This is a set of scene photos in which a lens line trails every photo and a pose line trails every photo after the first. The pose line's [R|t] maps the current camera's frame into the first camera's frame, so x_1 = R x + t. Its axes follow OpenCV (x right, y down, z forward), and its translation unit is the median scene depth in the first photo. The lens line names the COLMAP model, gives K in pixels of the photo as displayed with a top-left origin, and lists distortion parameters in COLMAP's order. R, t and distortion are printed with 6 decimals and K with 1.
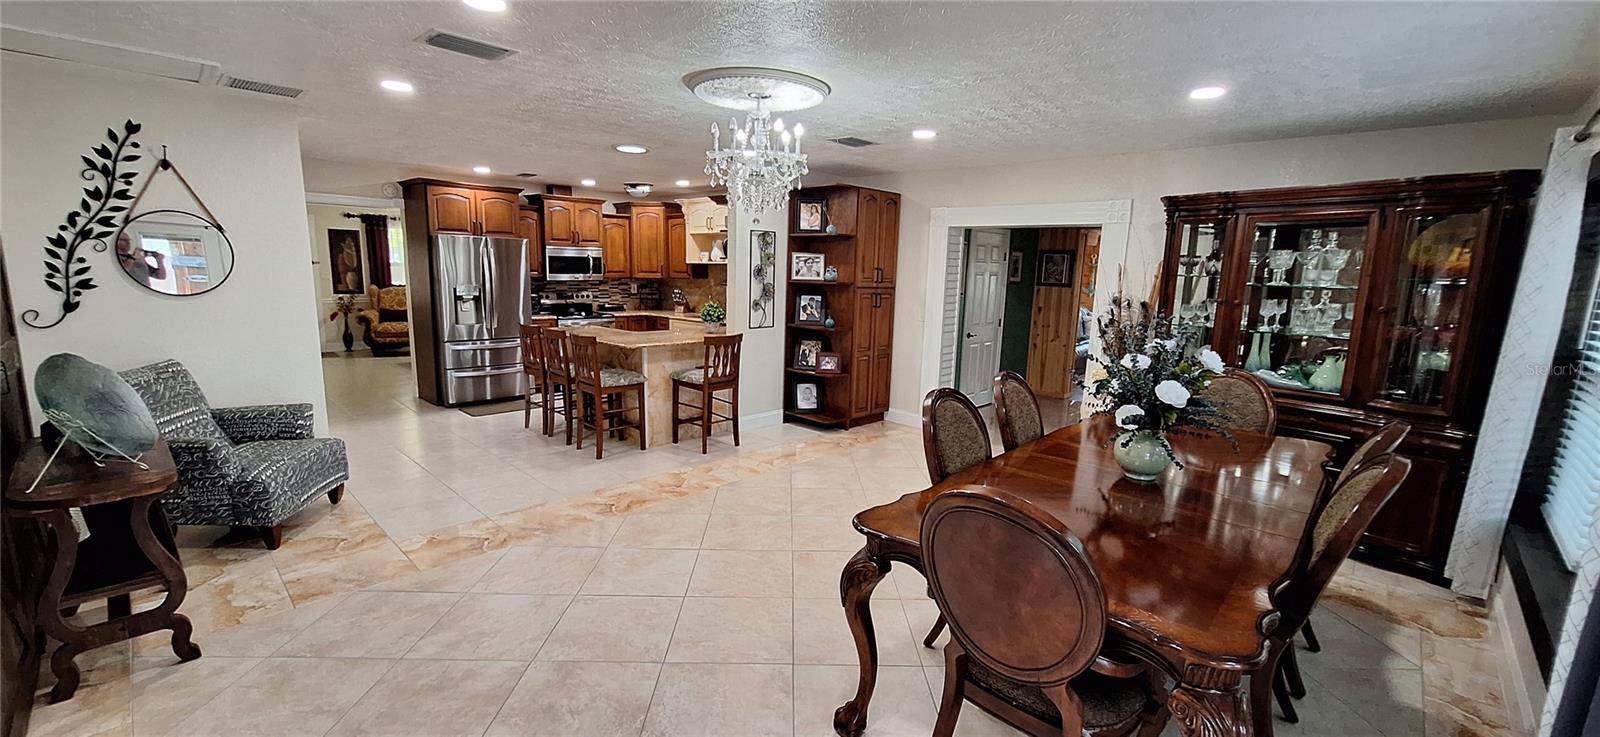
lens RADIAL K [[636.9, 0, 790.1], [0, 636.9, 367.3], [0, 0, 1]] dist [-0.003704, 0.000526]
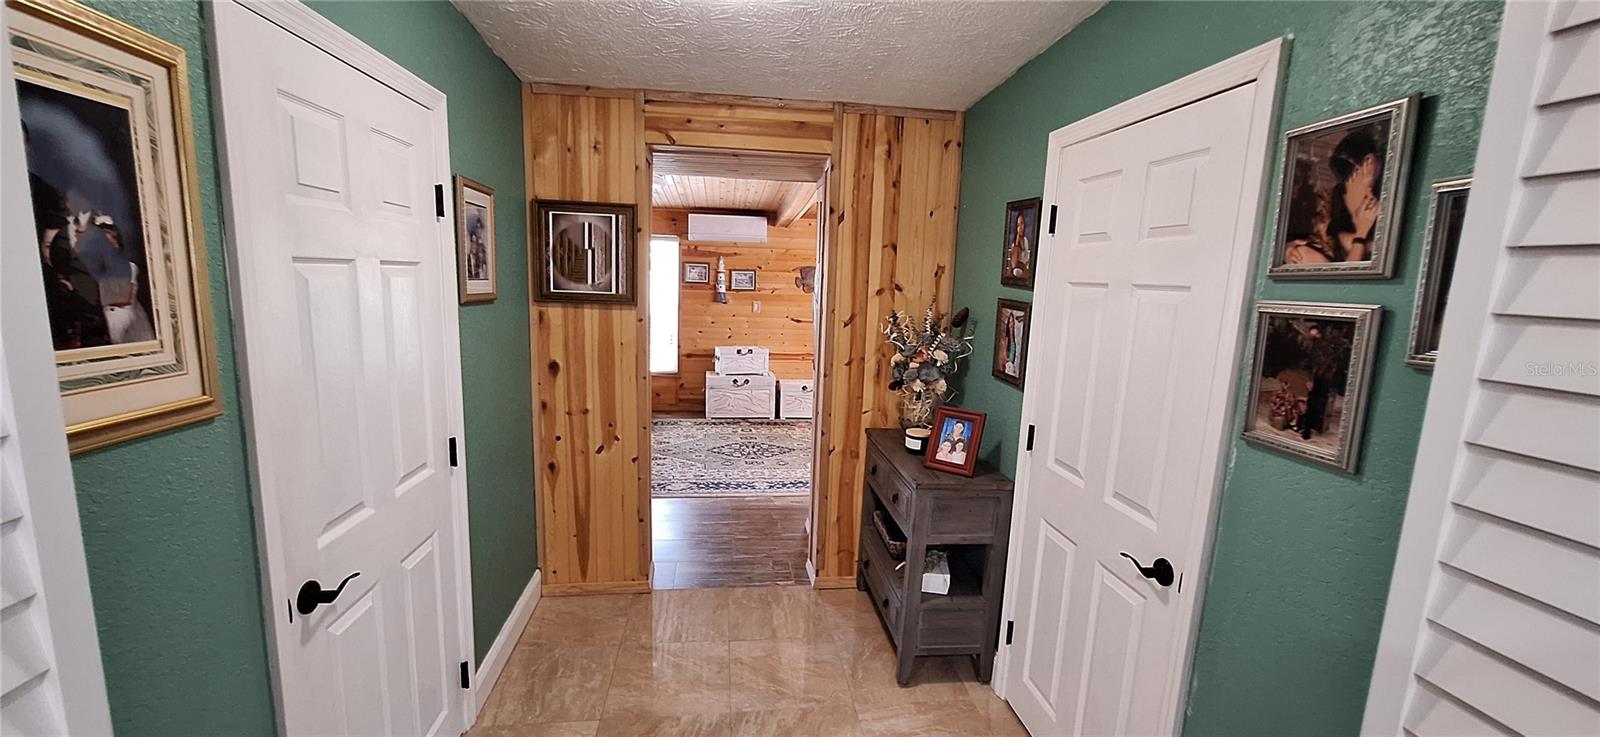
lens RADIAL K [[636.9, 0, 800.8], [0, 636.9, 376.2], [0, 0, 1]] dist [-0.003704, 0.000526]
pose [[0.631381, -0.122727, 0.765699, 0.213428], [0.107390, 0.991721, 0.070403, -0.100583], [-0.768001, 0.037778, 0.639334, 0.691029]]
